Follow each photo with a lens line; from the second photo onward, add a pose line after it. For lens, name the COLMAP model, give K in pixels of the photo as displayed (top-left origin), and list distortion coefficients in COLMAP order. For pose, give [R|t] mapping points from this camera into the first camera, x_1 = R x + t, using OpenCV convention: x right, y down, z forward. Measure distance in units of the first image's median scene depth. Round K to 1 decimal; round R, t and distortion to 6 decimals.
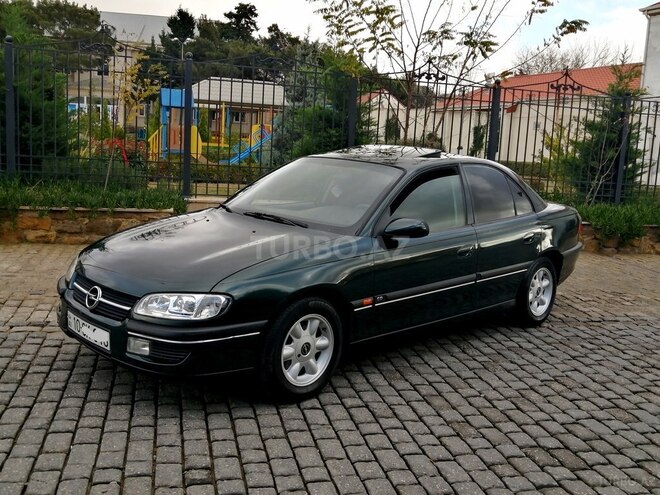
lens RADIAL K [[672.3, 0, 330.0], [0, 672.3, 247.5], [0, 0, 1]] dist [-0.002207, -0.029199]
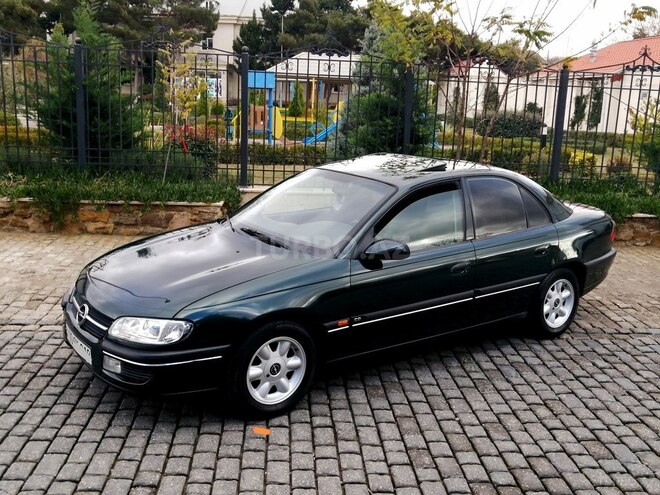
lens RADIAL K [[664.7, 0, 330.0], [0, 664.7, 247.5], [0, 0, 1]] dist [-0.003767, -0.025493]
pose [[0.987597, 0.021985, -0.155466, 0.179502], [-0.013959, 0.998522, 0.052529, -0.082014], [0.156391, -0.049707, 0.986444, 0.002599]]
